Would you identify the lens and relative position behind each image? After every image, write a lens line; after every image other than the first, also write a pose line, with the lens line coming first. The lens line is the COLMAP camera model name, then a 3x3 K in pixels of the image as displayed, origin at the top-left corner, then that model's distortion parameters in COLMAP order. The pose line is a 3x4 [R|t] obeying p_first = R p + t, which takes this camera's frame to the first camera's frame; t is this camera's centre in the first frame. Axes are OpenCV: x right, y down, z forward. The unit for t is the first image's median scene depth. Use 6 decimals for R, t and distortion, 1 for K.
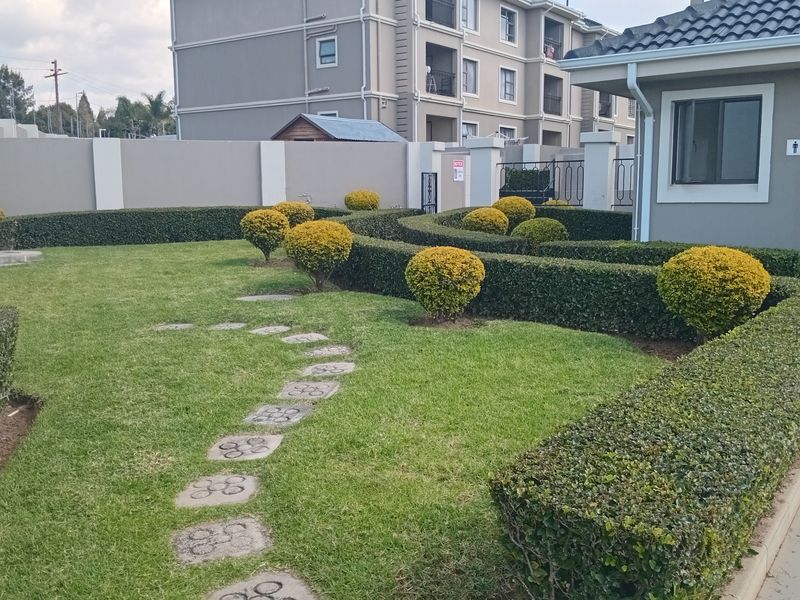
lens RADIAL K [[776.5, 0, 399.7], [0, 776.5, 299.0], [0, 0, 1]] dist [0.025676, 0.000000]
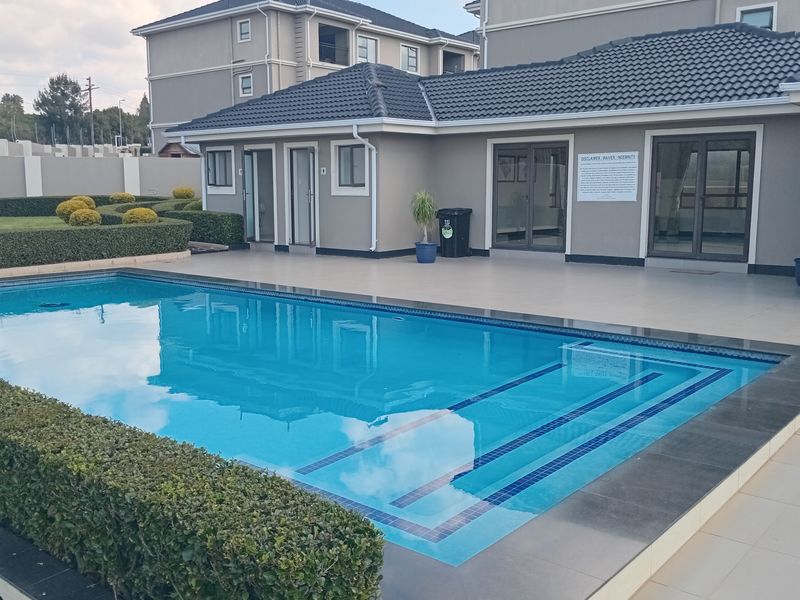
lens RADIAL K [[776.5, 0, 400.4], [0, 776.5, 300.3], [0, 0, 1]] dist [0.025676, 0.000000]
pose [[0.996440, 0.020248, -0.081837, 0.292640], [-0.019715, 0.999779, 0.007316, 0.043918], [0.081967, -0.005677, 0.996619, -0.337869]]
